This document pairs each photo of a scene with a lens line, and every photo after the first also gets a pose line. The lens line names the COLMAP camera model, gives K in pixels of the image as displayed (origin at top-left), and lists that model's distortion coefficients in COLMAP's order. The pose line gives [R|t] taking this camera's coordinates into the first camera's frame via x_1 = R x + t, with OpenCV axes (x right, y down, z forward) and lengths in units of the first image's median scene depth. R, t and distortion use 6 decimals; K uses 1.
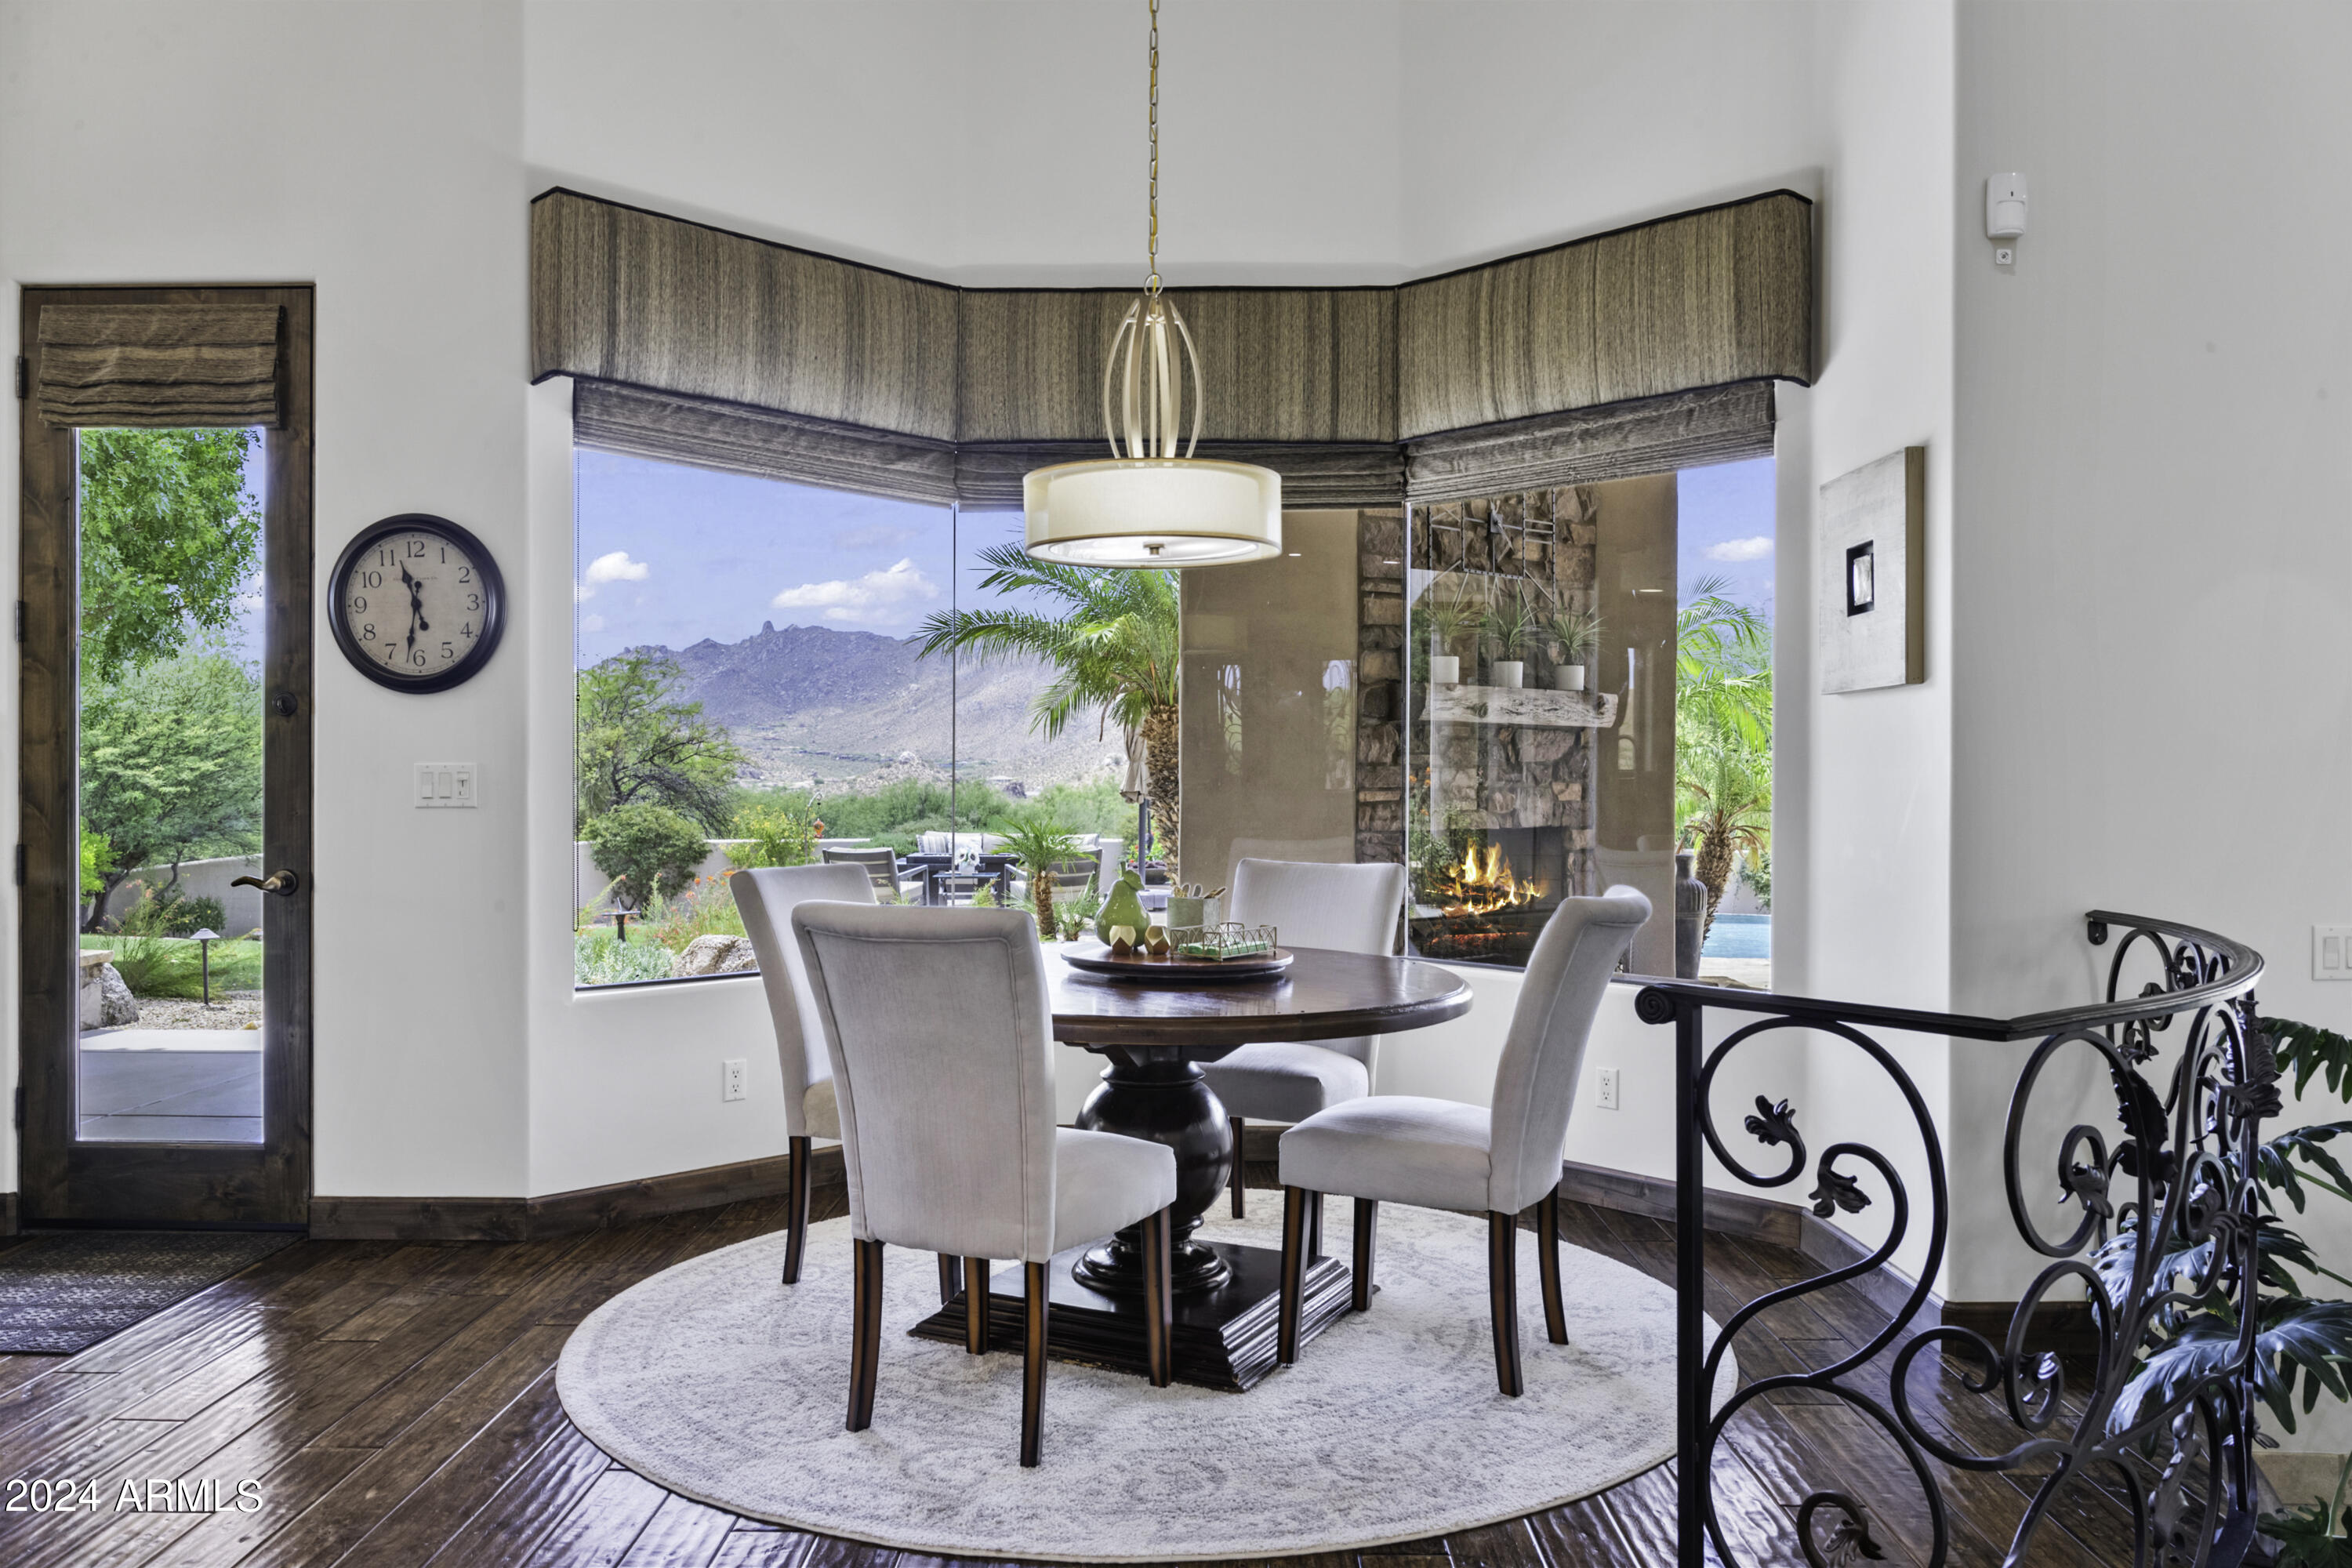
lens RADIAL K [[1762.7, 0, 1176.0], [0, 1762.7, 784.0], [0, 0, 1]] dist [-0.009801, -0.000273]
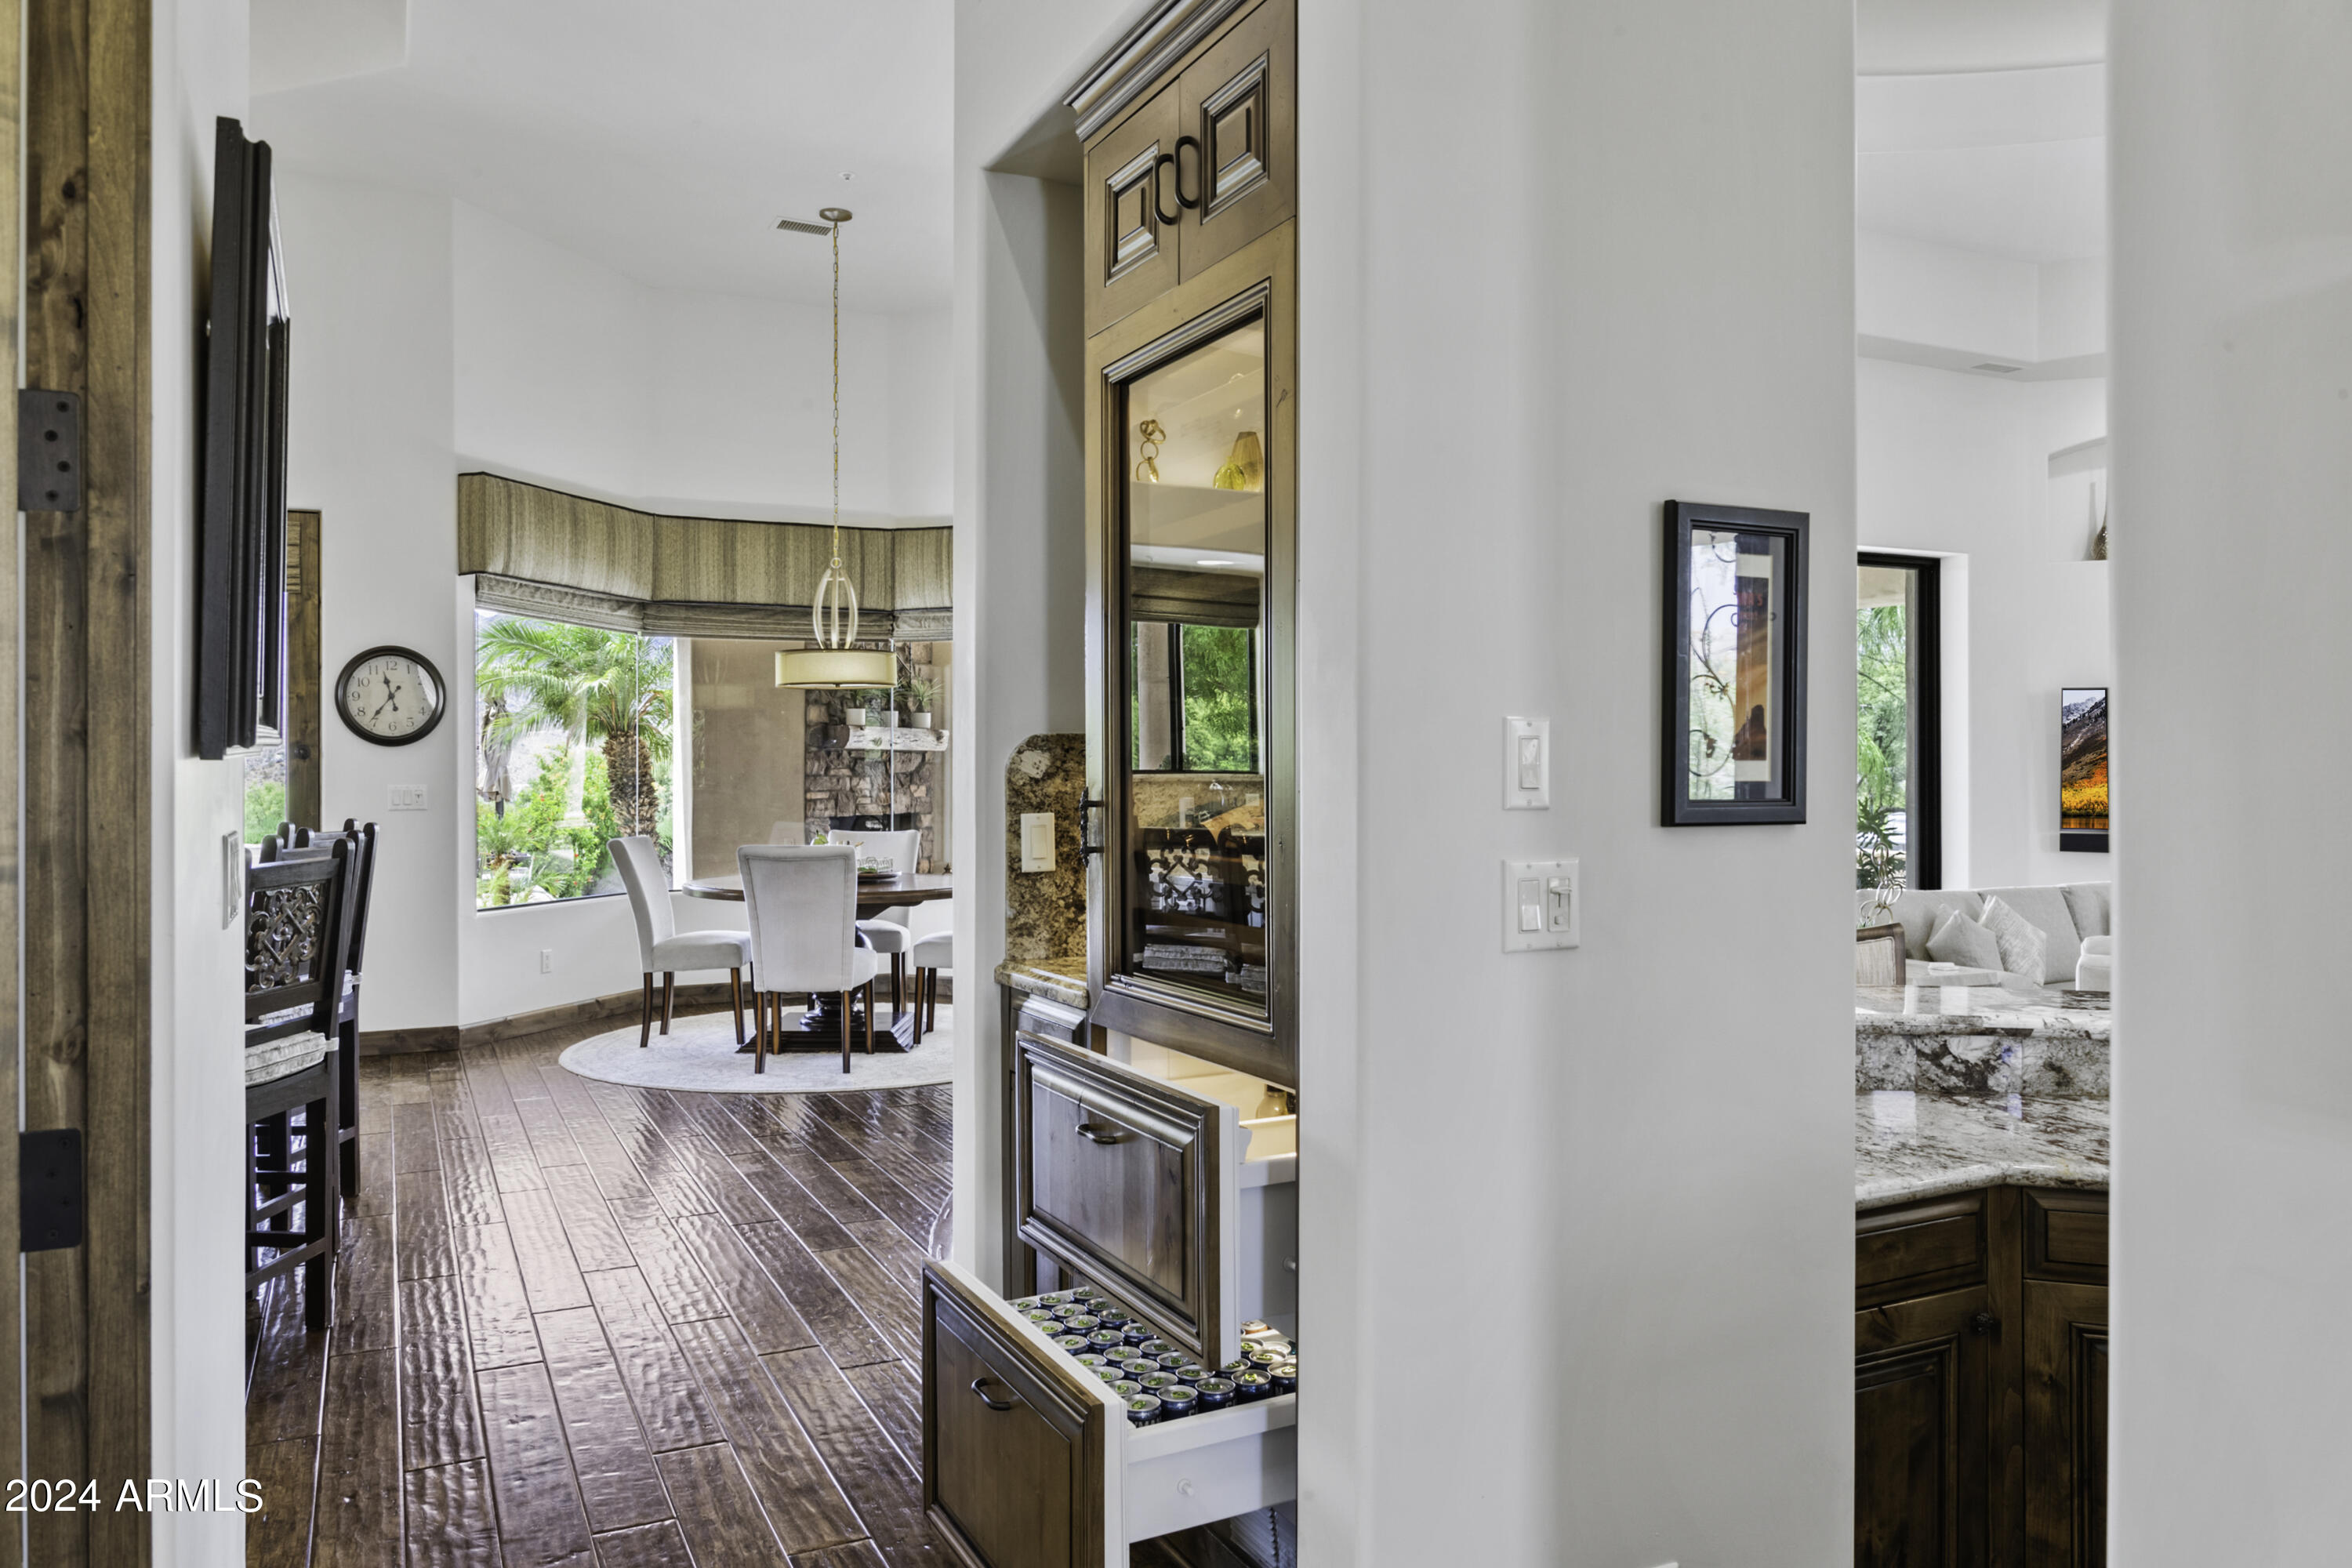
lens RADIAL K [[1629.1, 0, 1175.8], [0, 1629.1, 770.7], [0, 0, 1]] dist [-0.000343, 0.000384]
pose [[0.889152, -0.005728, 0.457577, -0.419516], [0.007680, 0.999968, -0.002404, -0.014573], [-0.457548, 0.005651, 0.889167, -0.723361]]
